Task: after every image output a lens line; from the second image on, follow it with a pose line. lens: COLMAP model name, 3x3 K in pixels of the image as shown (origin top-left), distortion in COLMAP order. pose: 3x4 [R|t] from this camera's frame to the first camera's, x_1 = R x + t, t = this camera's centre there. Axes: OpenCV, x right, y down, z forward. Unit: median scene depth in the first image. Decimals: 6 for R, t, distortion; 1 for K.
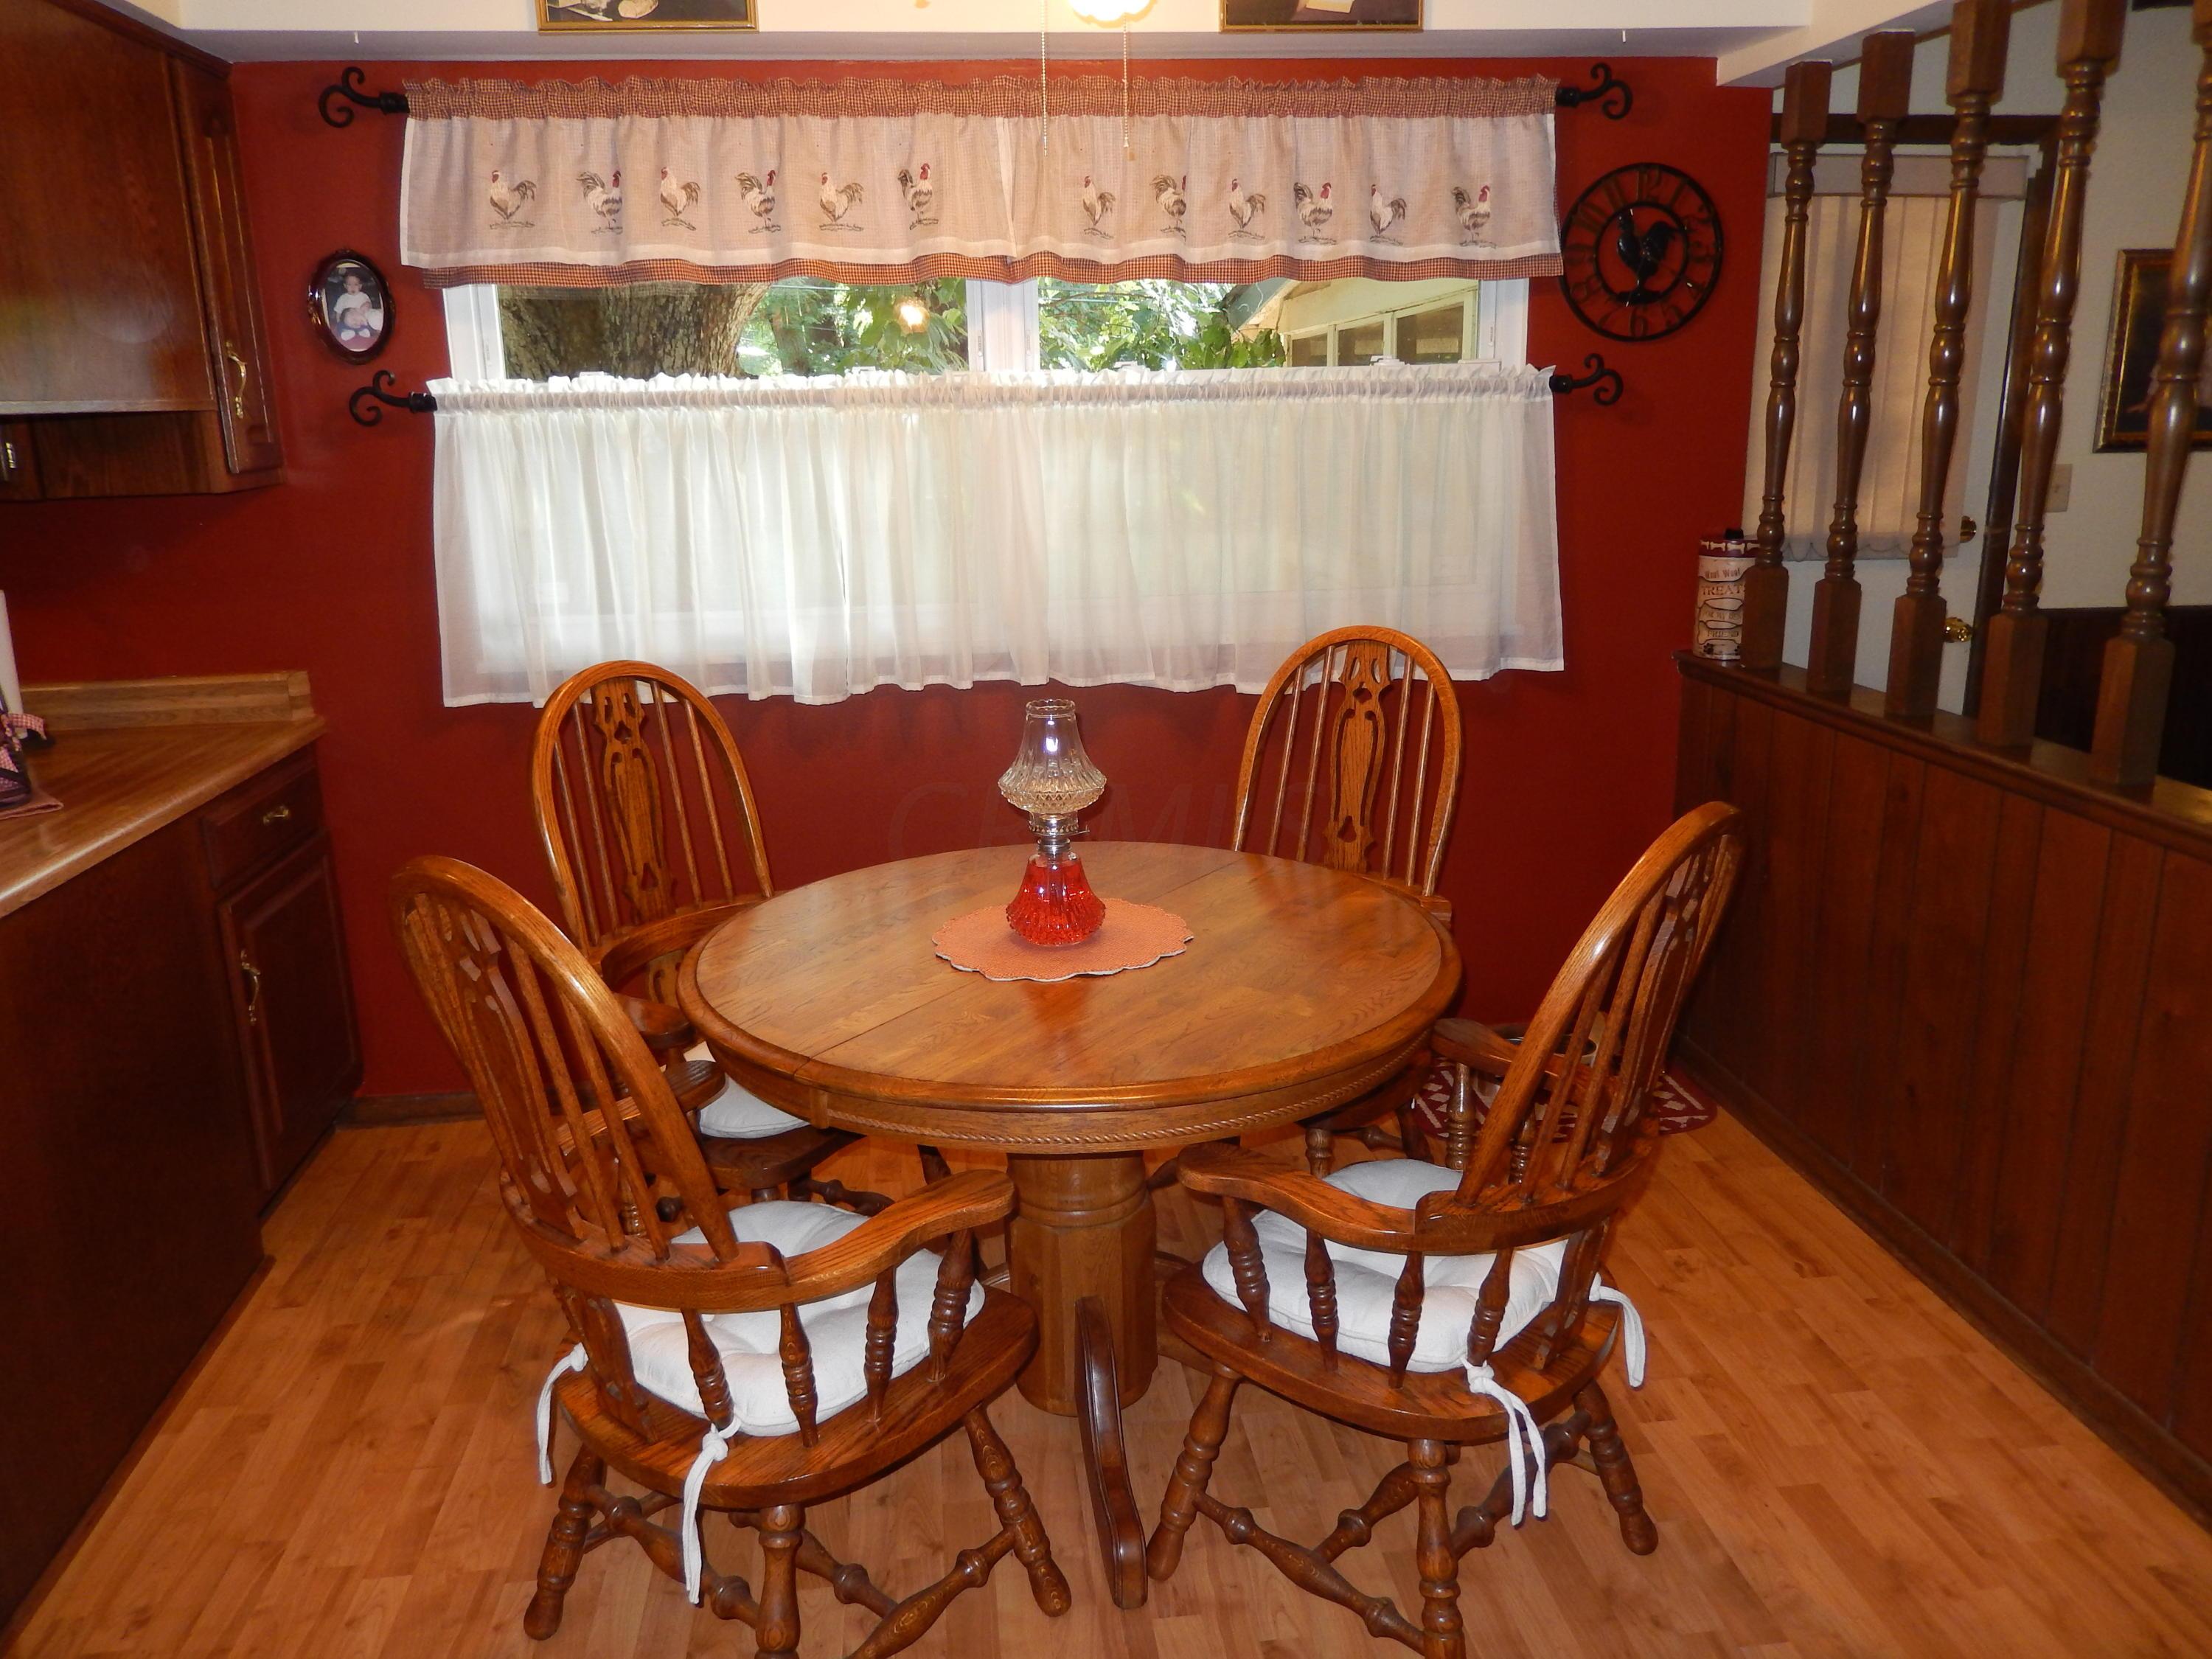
lens RADIAL K [[1650.4, 0, 1106.0], [0, 1650.4, 829.5], [0, 0, 1]] dist [-0.012027, -0.007317]
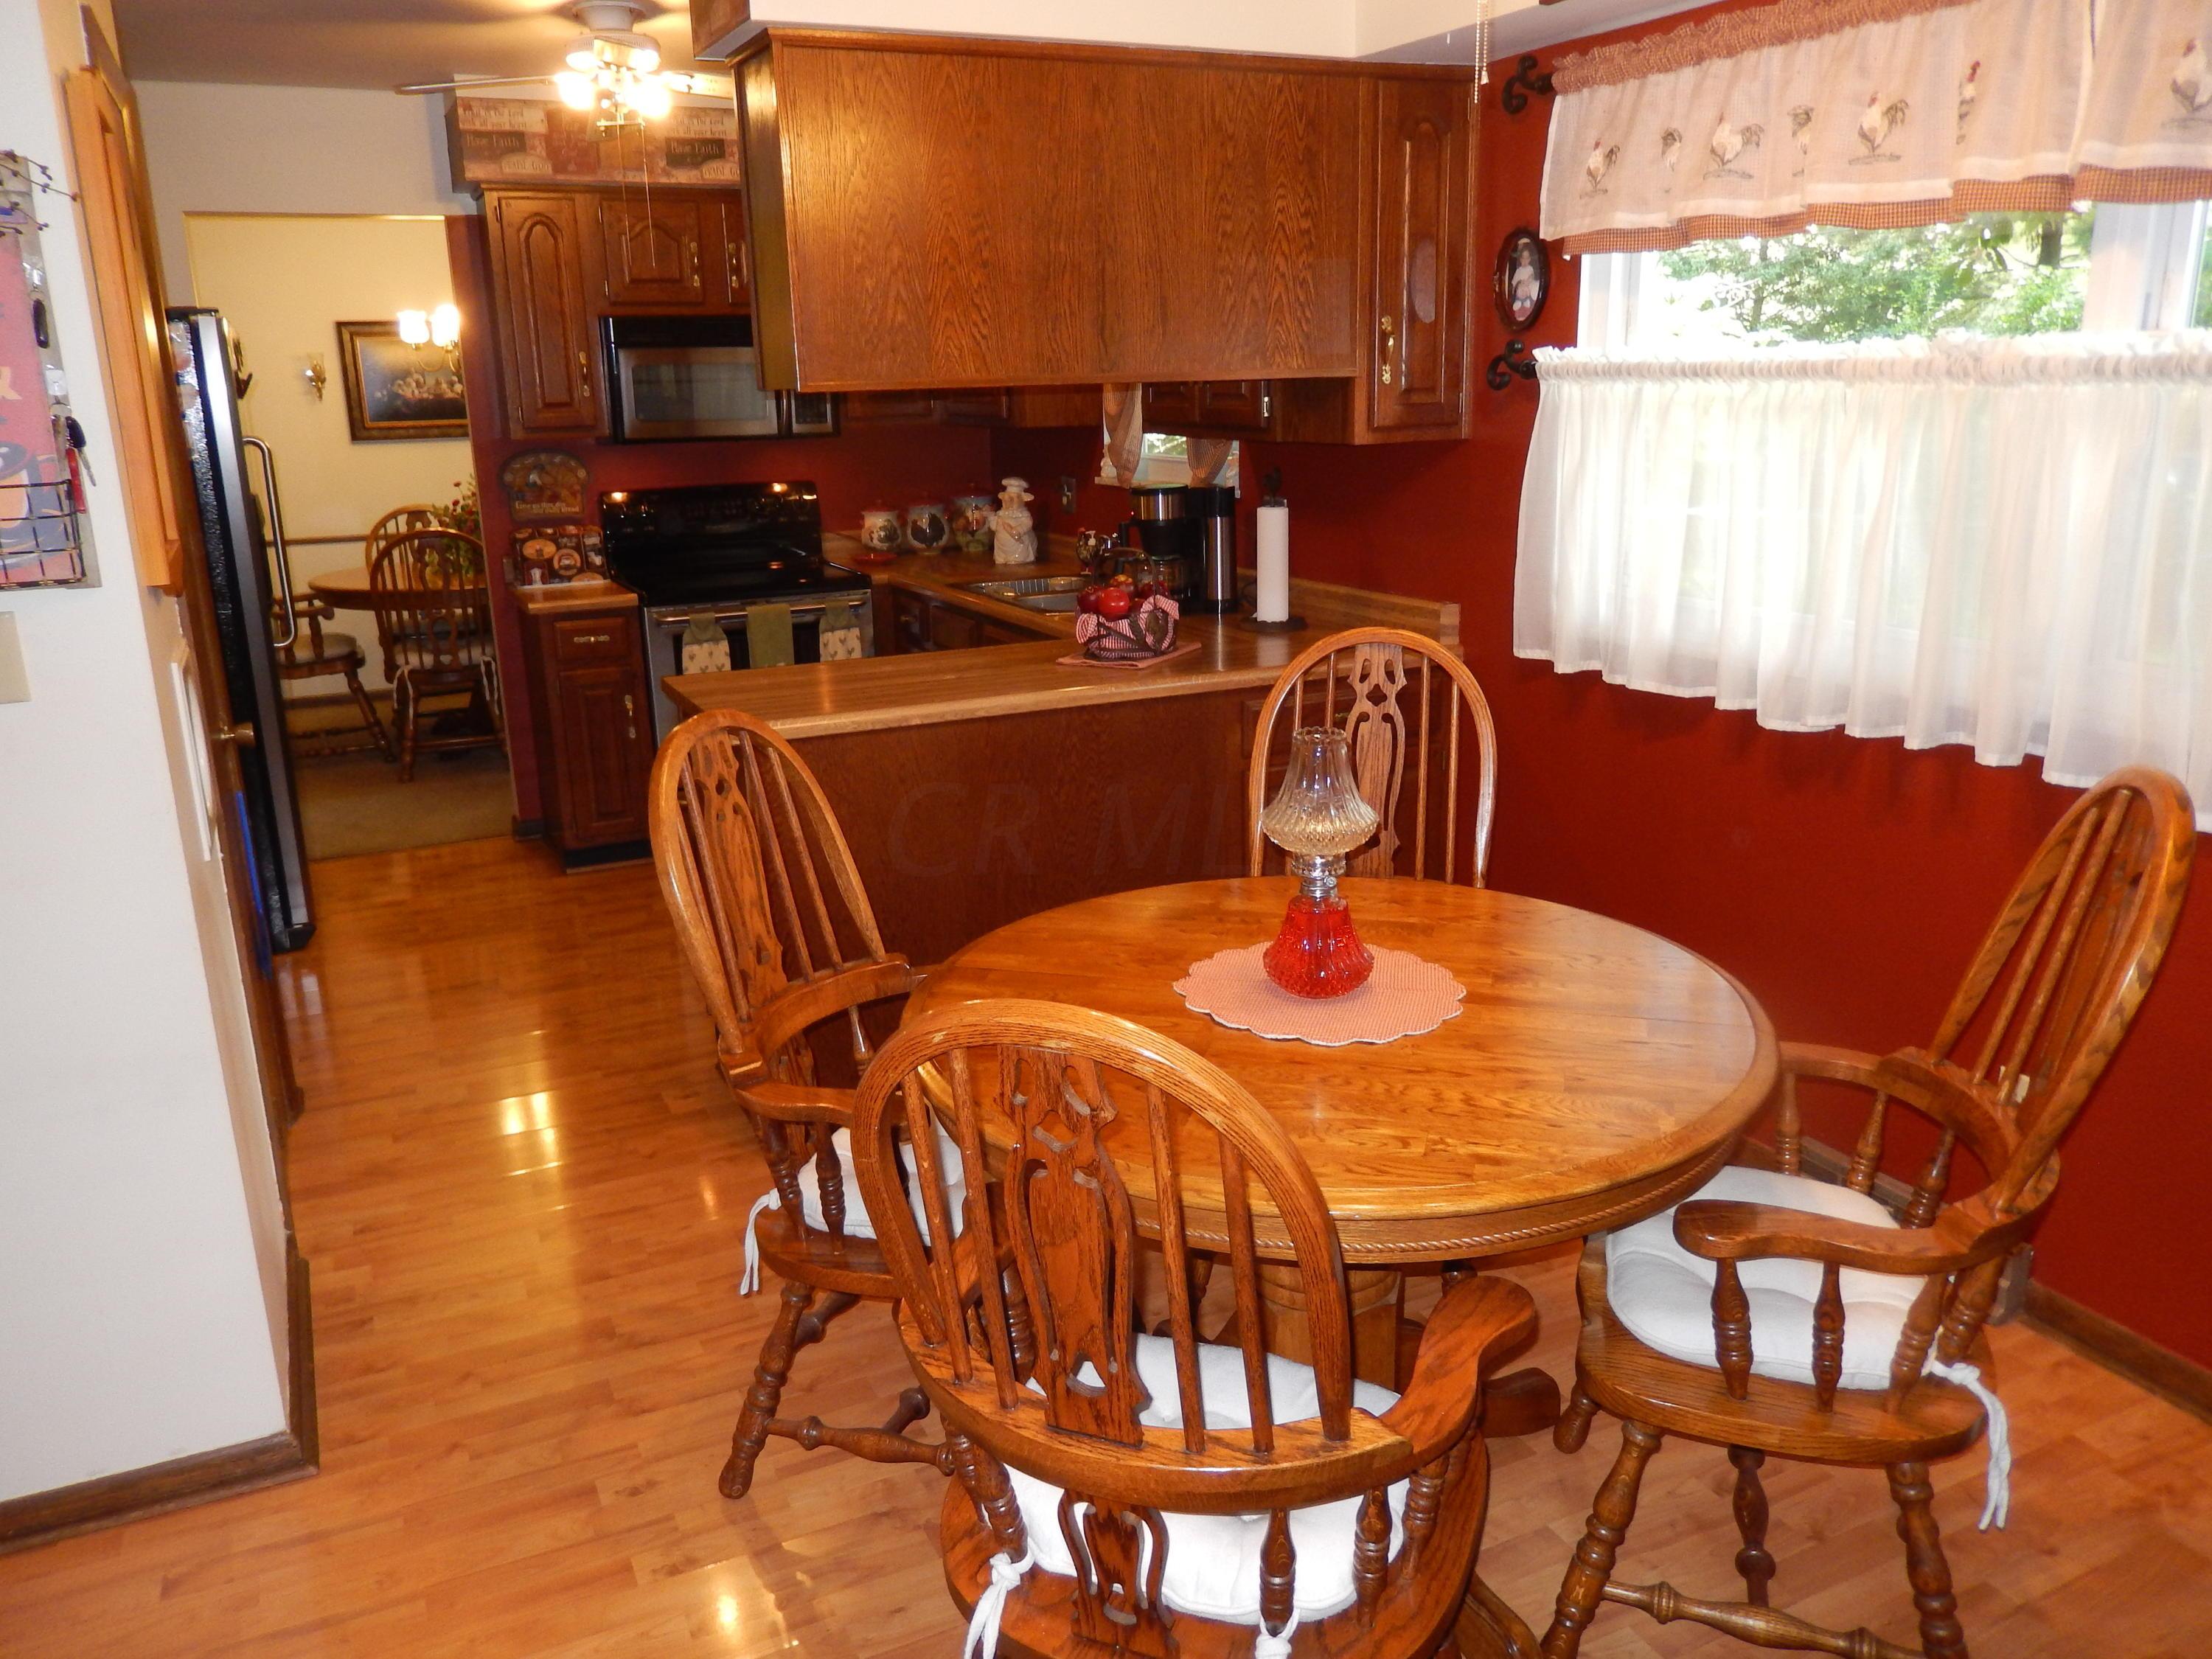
lens RADIAL K [[1675.7, 0, 1106.0], [0, 1675.7, 829.5], [0, 0, 1]] dist [0.000804, 0.001566]
pose [[0.325634, 0.262045, -0.908458, 0.563243], [-0.224081, 0.954842, 0.195103, -0.128112], [0.918559, 0.140036, 0.369648, 0.397605]]
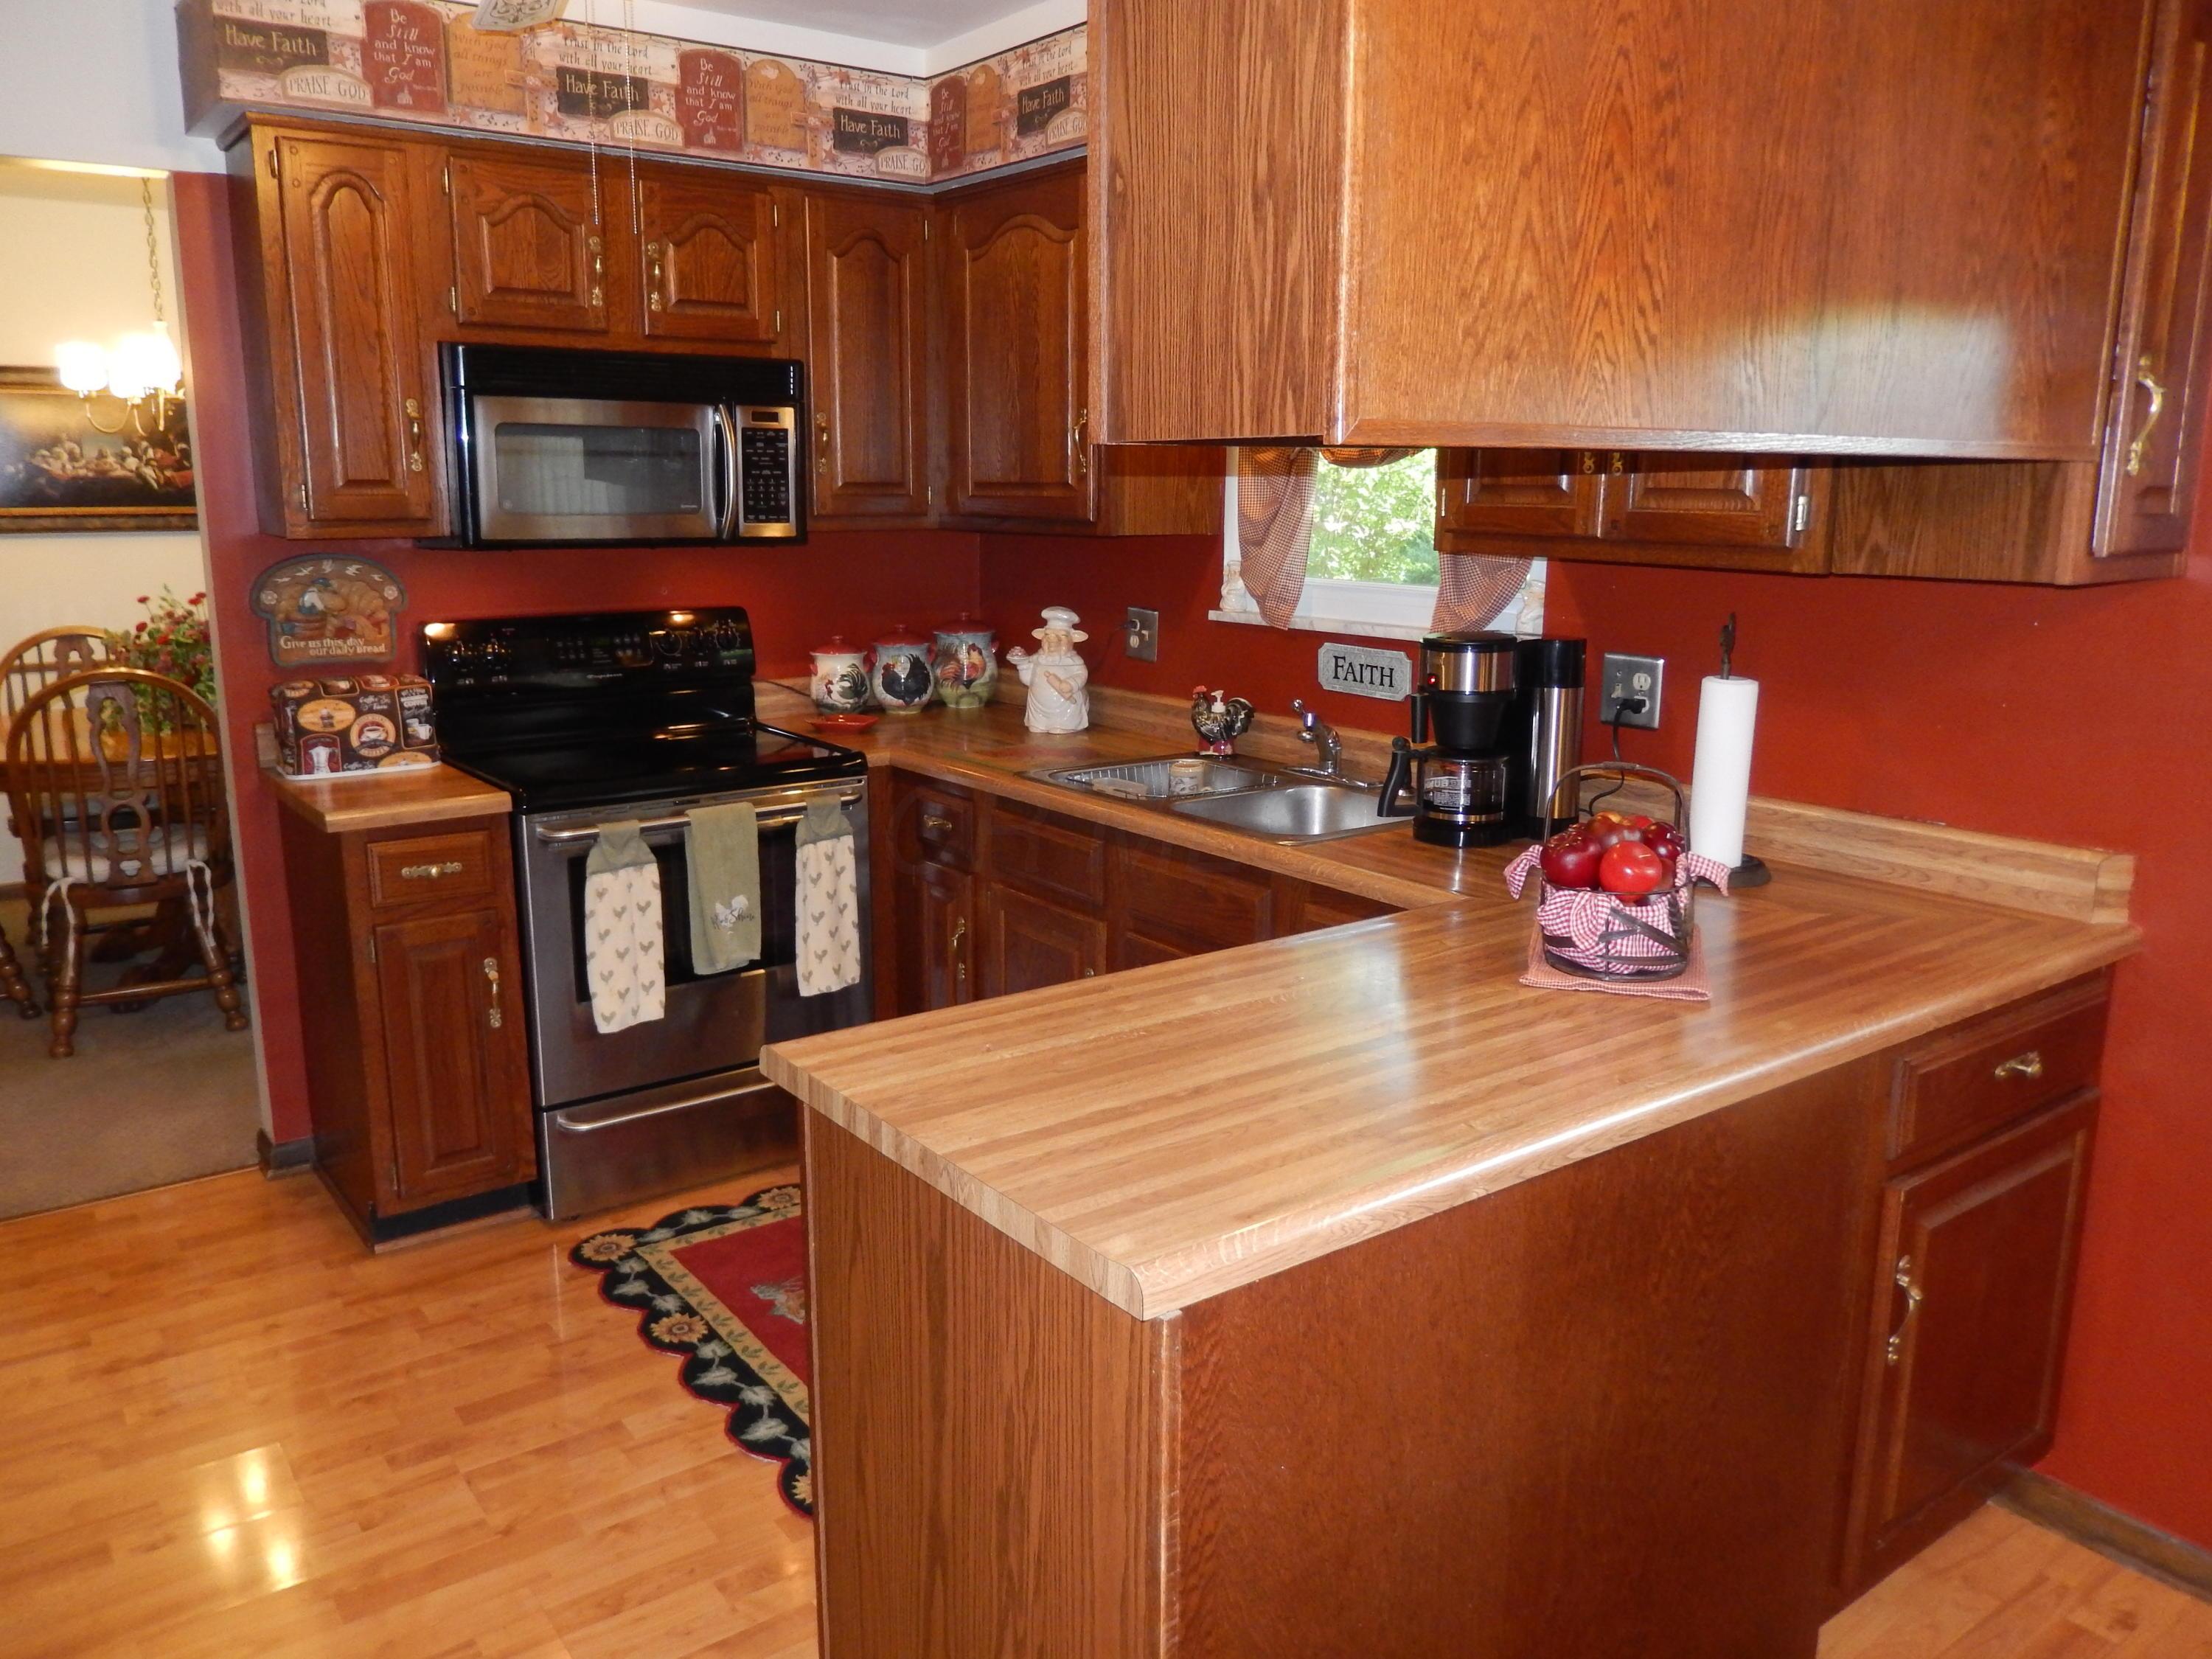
lens RADIAL K [[1661.3, 0, 1113.1], [0, 1661.3, 829.2], [0, 0, 1]] dist [-0.006926, -0.005923]
pose [[0.504842, 0.200132, -0.839691, -0.145477], [-0.234421, 0.967981, 0.089769, -0.075360], [0.830771, 0.151522, 0.535593, 0.320604]]
